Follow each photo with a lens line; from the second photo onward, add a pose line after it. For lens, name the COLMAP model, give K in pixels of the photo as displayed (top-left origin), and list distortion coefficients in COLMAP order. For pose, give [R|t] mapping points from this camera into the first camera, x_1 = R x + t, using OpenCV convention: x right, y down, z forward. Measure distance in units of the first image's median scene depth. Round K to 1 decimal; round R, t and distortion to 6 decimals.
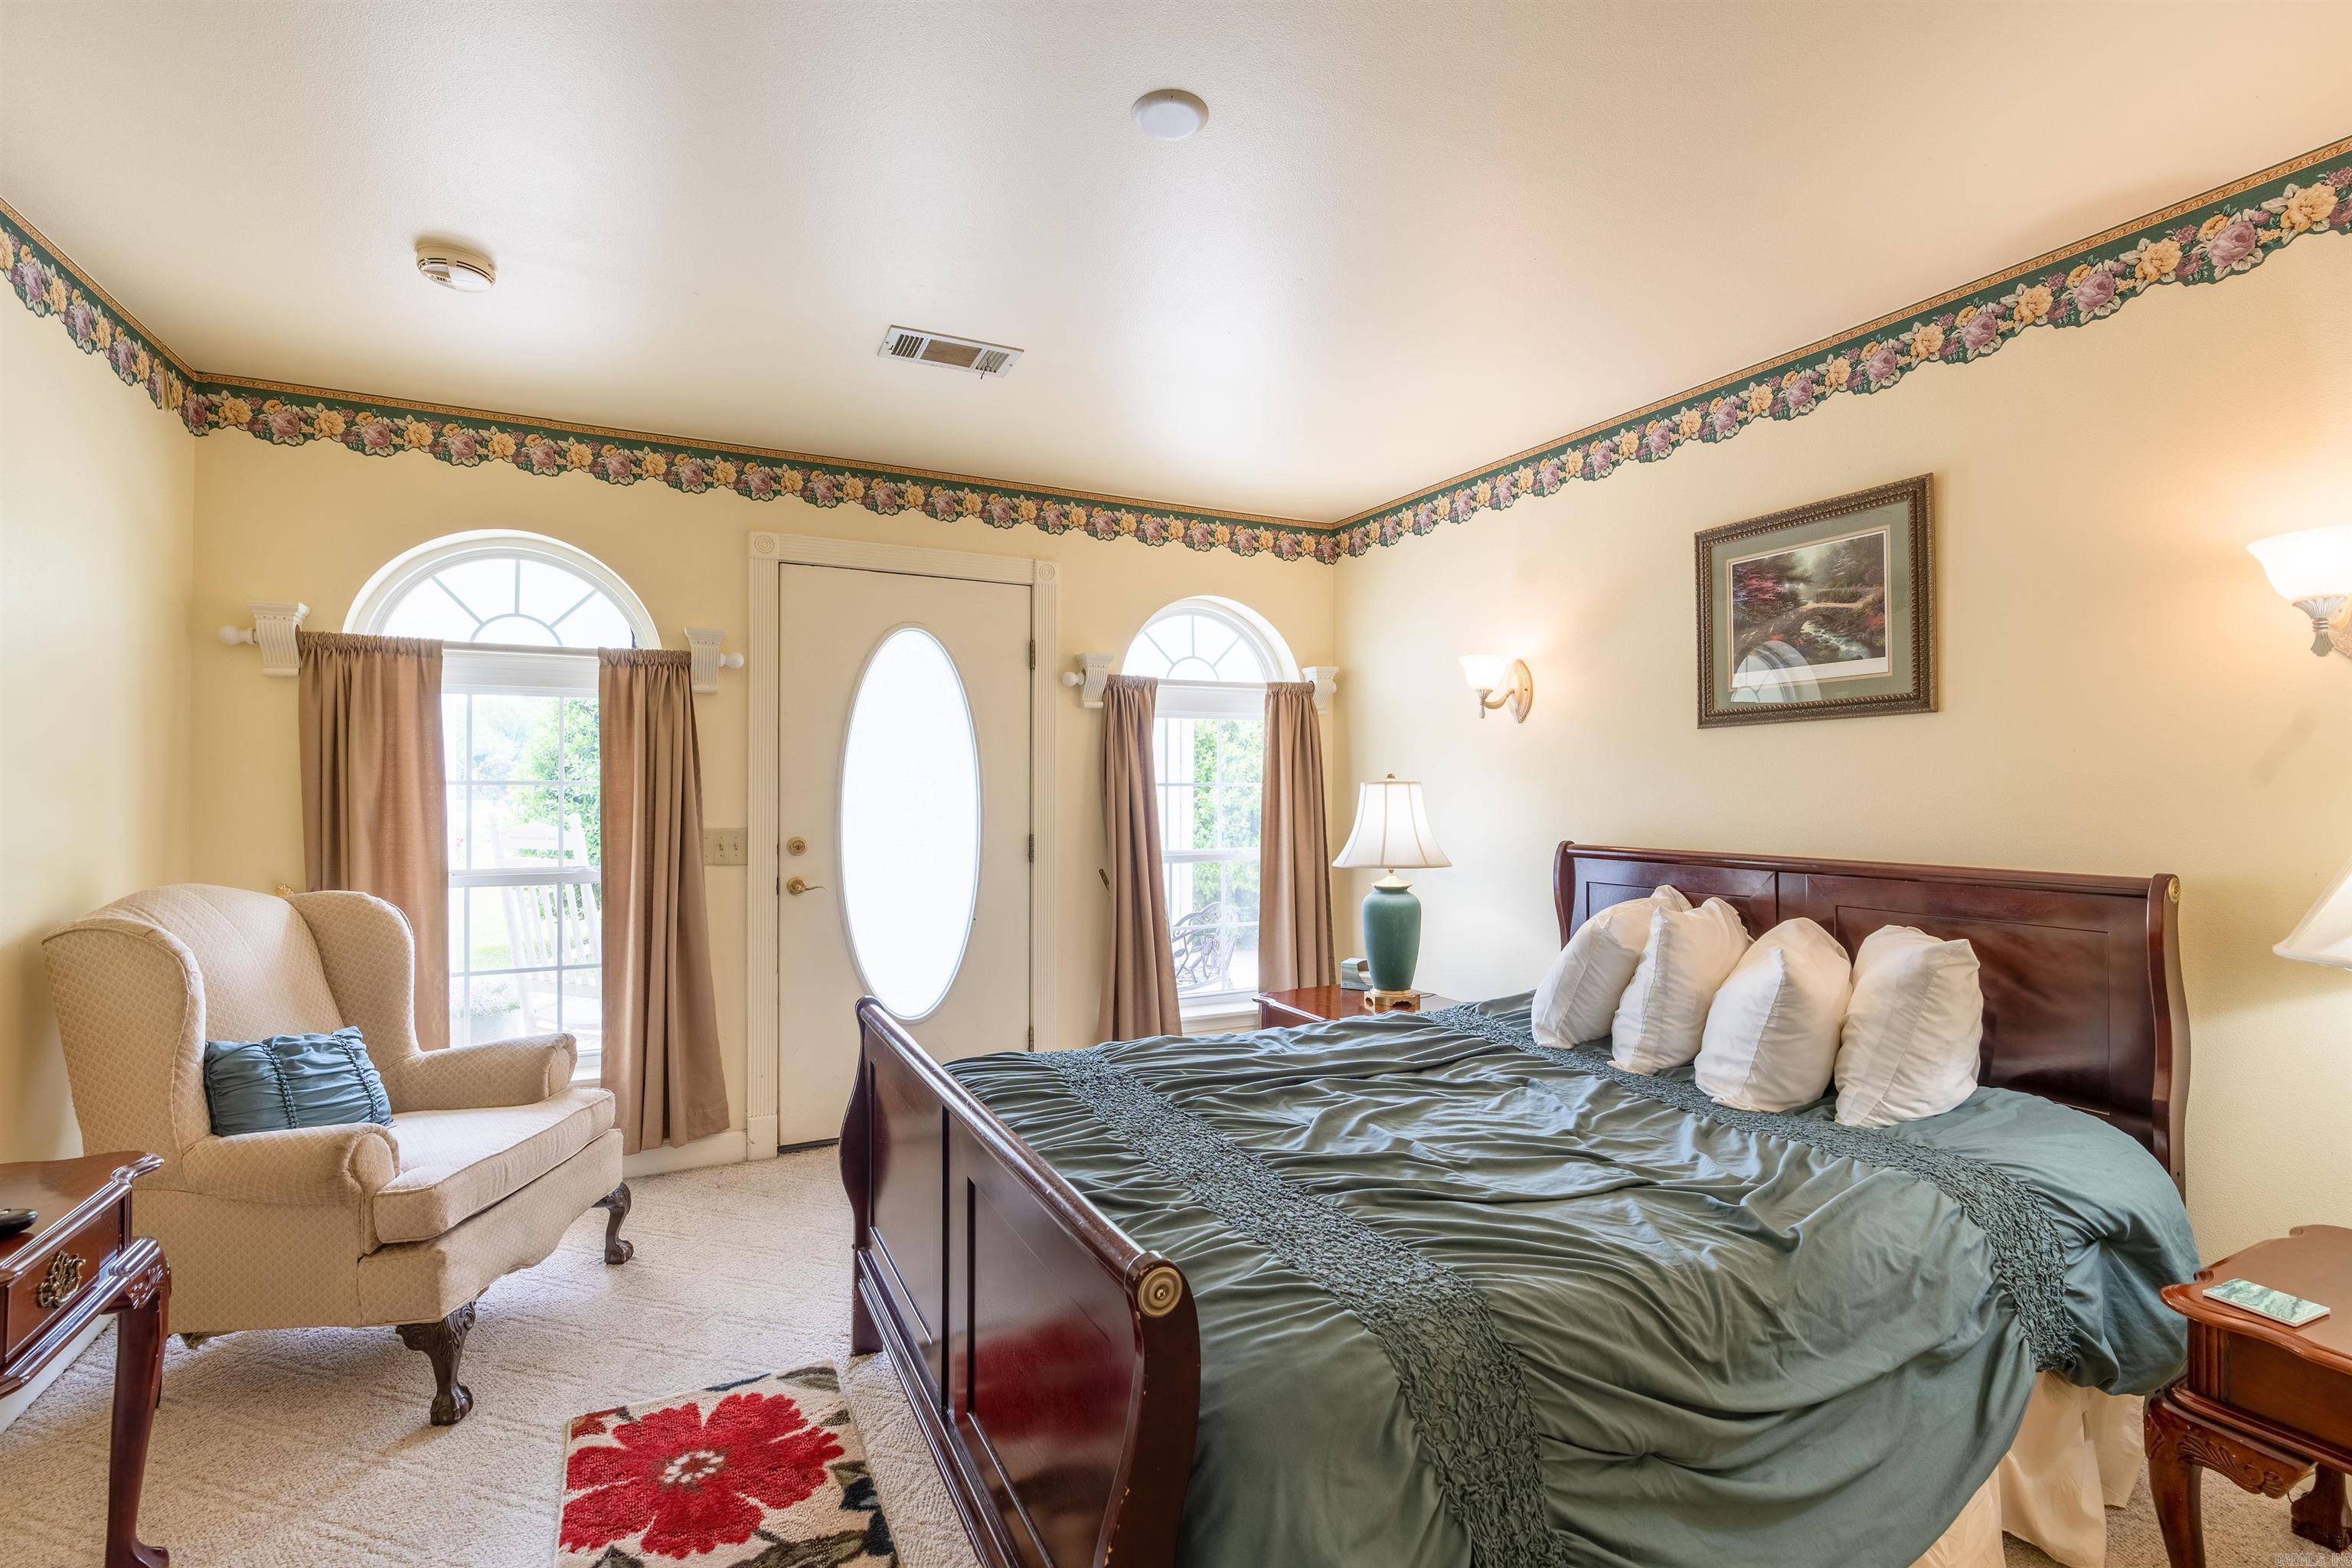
lens RADIAL K [[1080.5, 0, 1178.7], [0, 1080.5, 780.6], [0, 0, 1]] dist [-0.007291, 0.003887]
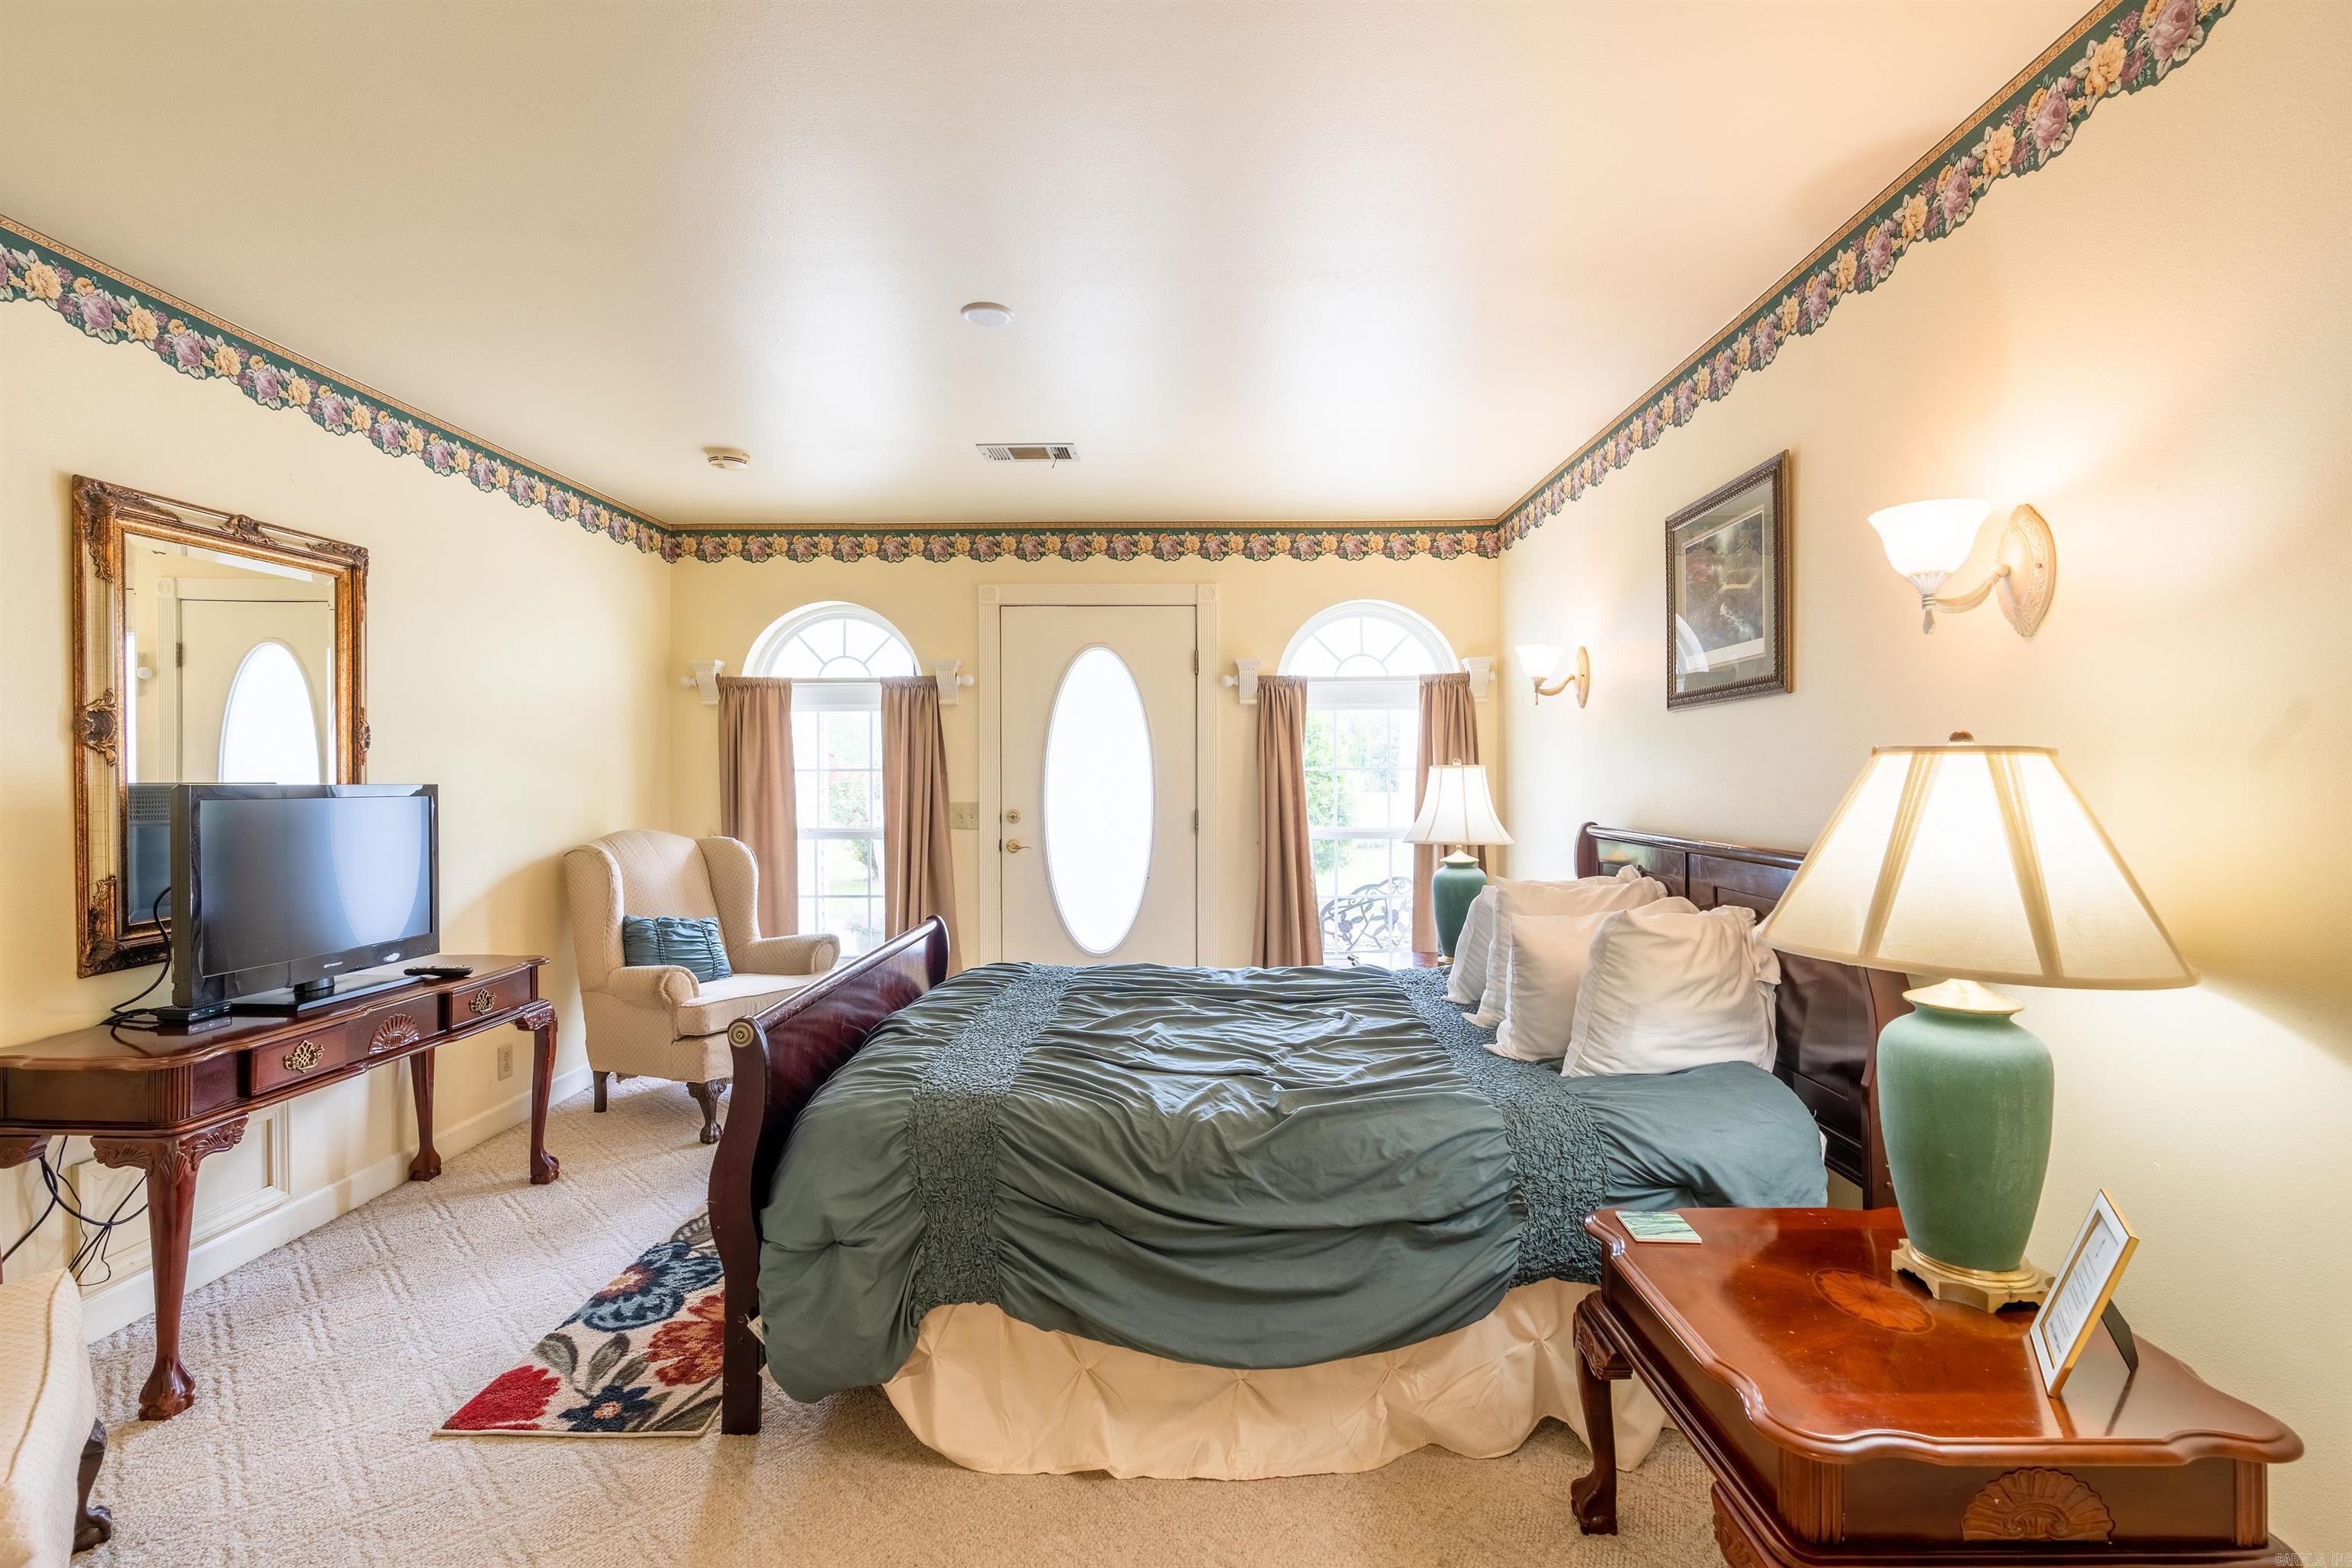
lens RADIAL K [[1080.5, 0, 1168.2], [0, 1080.5, 780.3], [0, 0, 1]] dist [-0.007291, 0.003887]
pose [[0.881410, 0.000466, -0.472352, 0.490578], [0.005766, 0.999914, 0.011746, 0.001113], [0.472317, -0.013077, 0.881332, -0.101650]]
